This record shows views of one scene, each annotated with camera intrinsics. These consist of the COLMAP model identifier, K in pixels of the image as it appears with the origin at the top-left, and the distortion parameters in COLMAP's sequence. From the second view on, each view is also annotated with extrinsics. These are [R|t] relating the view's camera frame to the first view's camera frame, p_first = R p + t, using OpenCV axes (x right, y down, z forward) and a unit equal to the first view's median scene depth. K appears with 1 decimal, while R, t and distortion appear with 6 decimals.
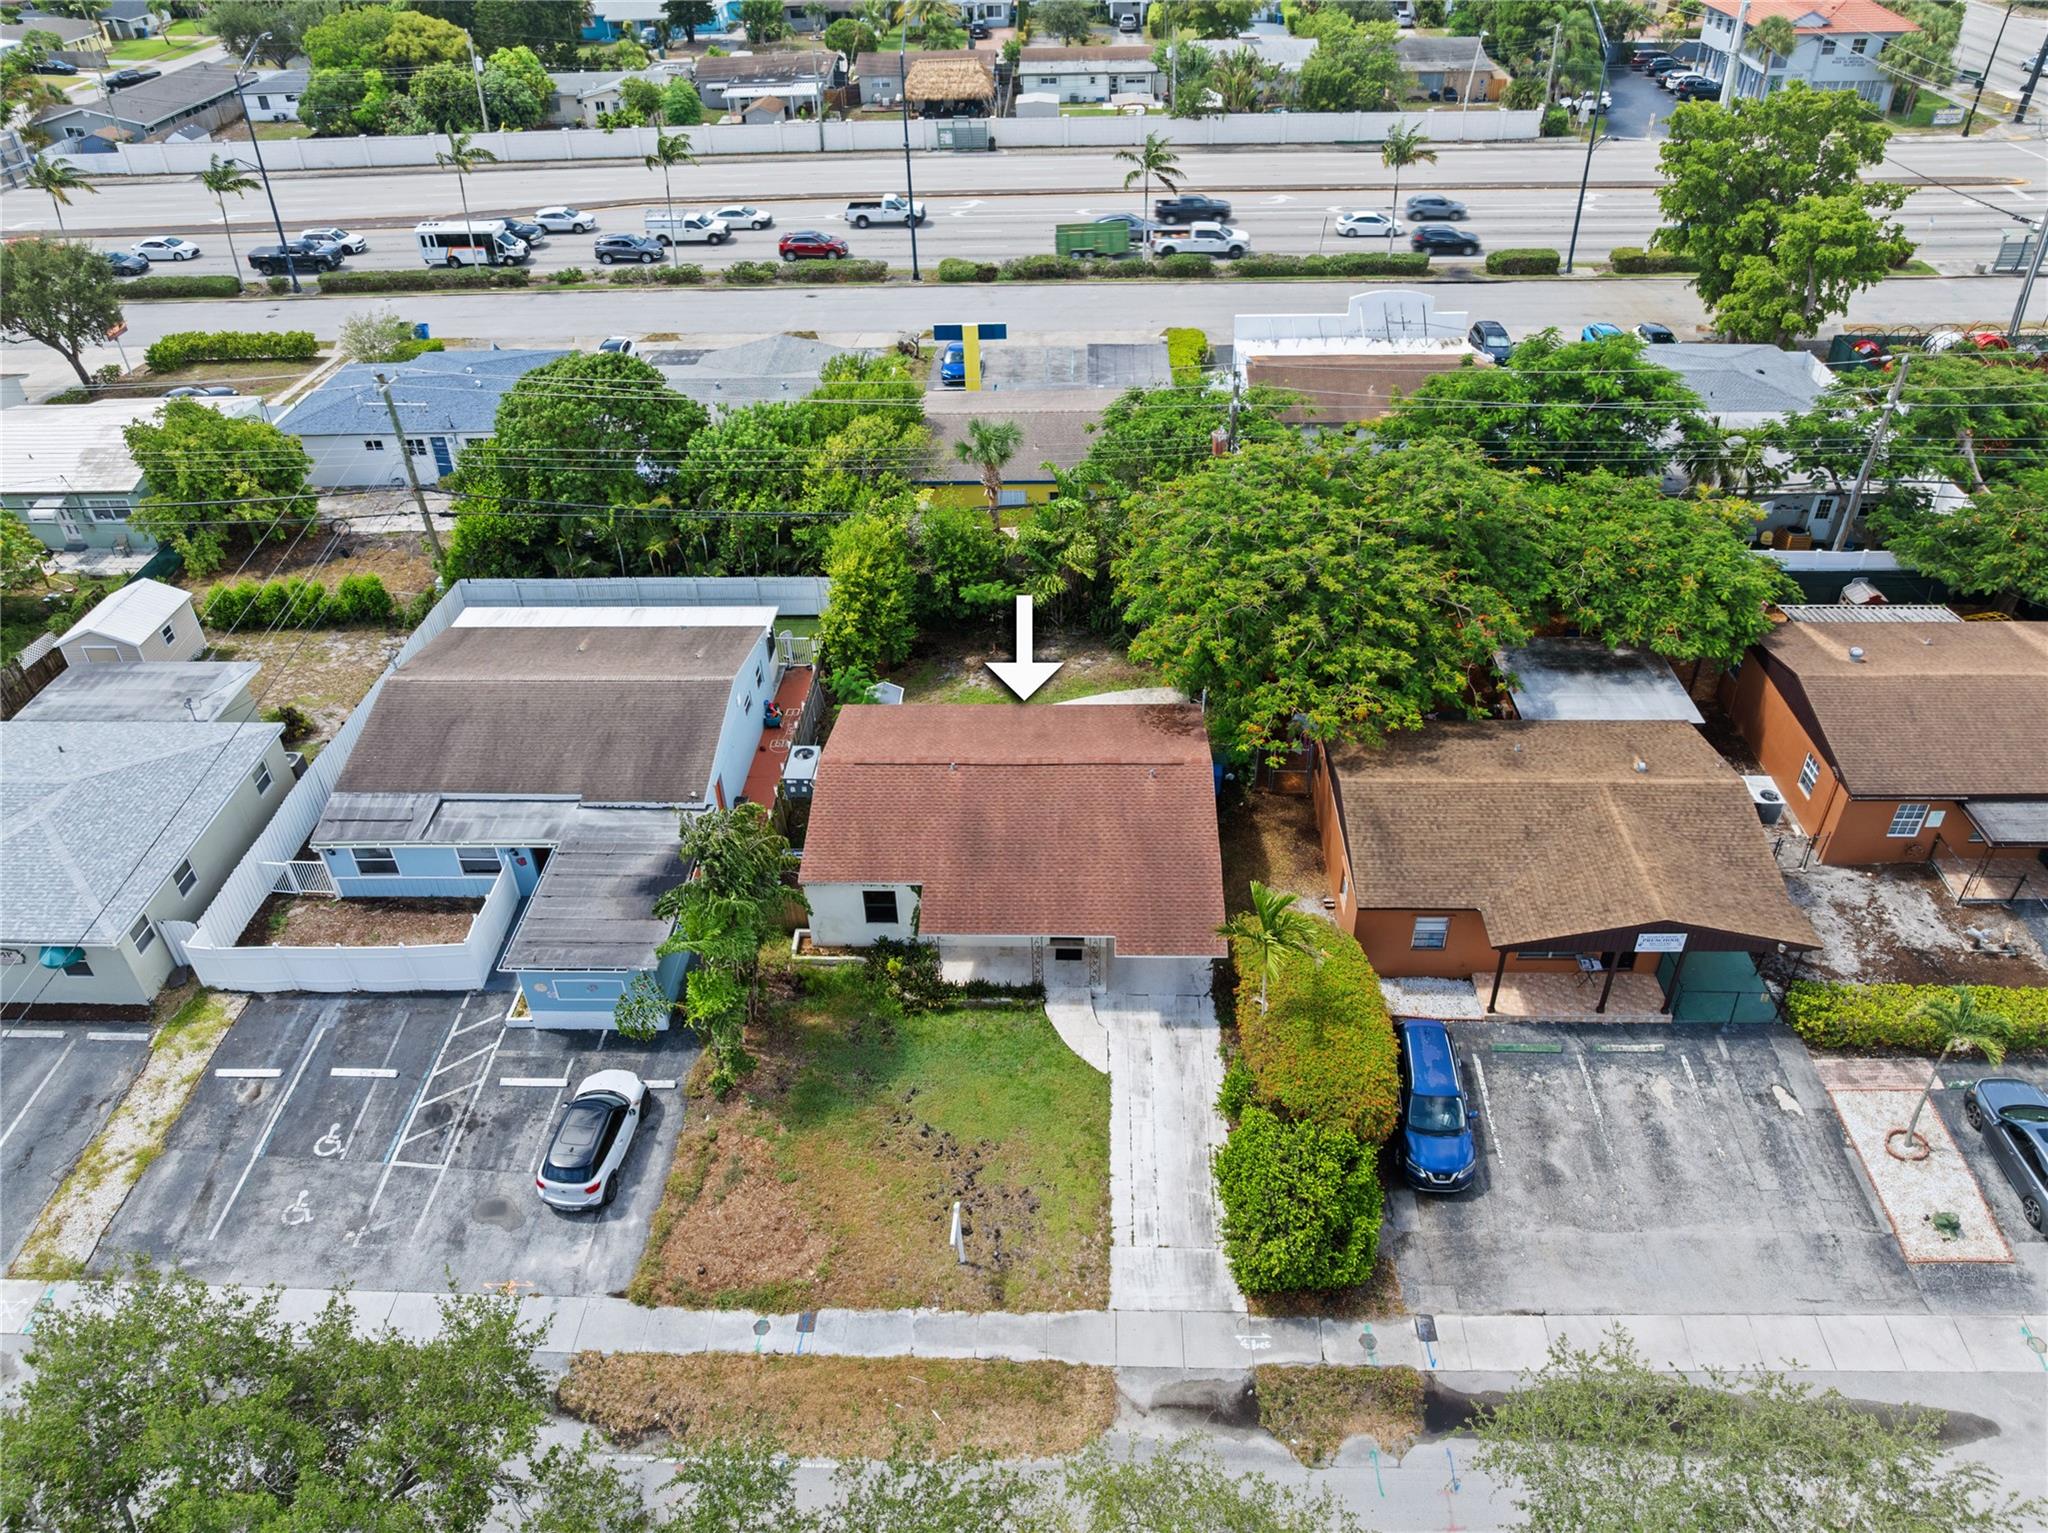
lens RADIAL K [[1434.1, 0, 1027.1], [0, 1434.1, 772.0], [0, 0, 1]] dist [-0.036764, -0.000301]
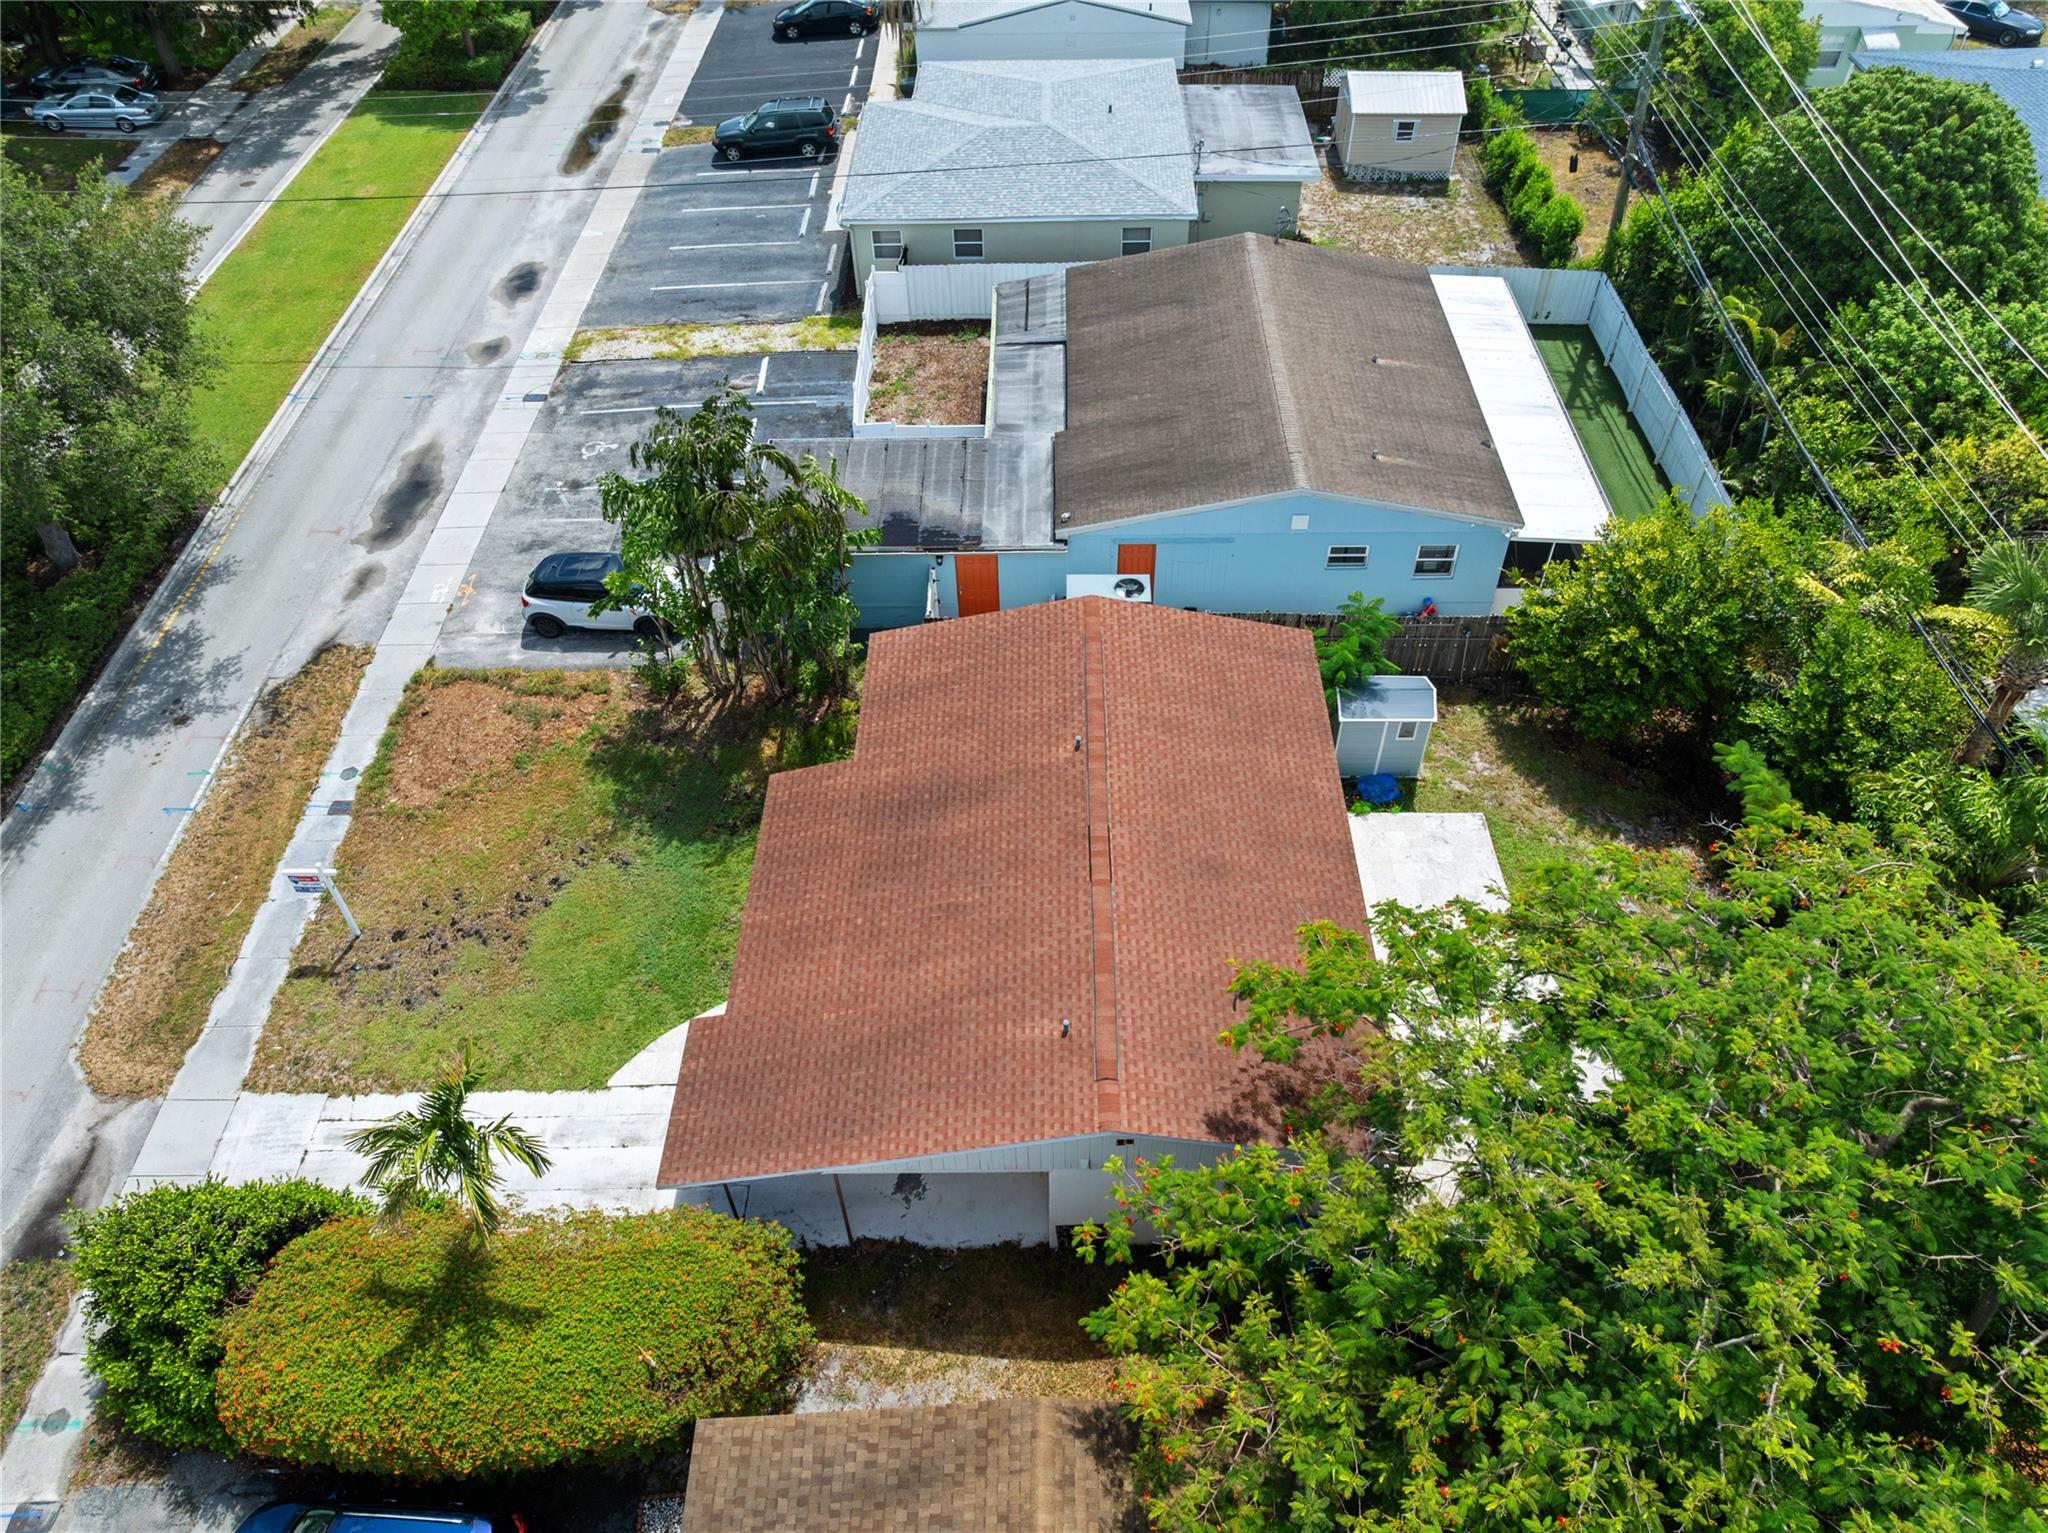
lens RADIAL K [[1434.1, 0, 1024.4], [0, 1434.1, 758.2], [0, 0, 1]] dist [-0.036764, -0.000301]
pose [[0.028633, 0.738193, -0.673982, 0.427938], [-0.581175, 0.560876, 0.589621, -0.408985], [0.813274, 0.374819, 0.445079, 0.868759]]
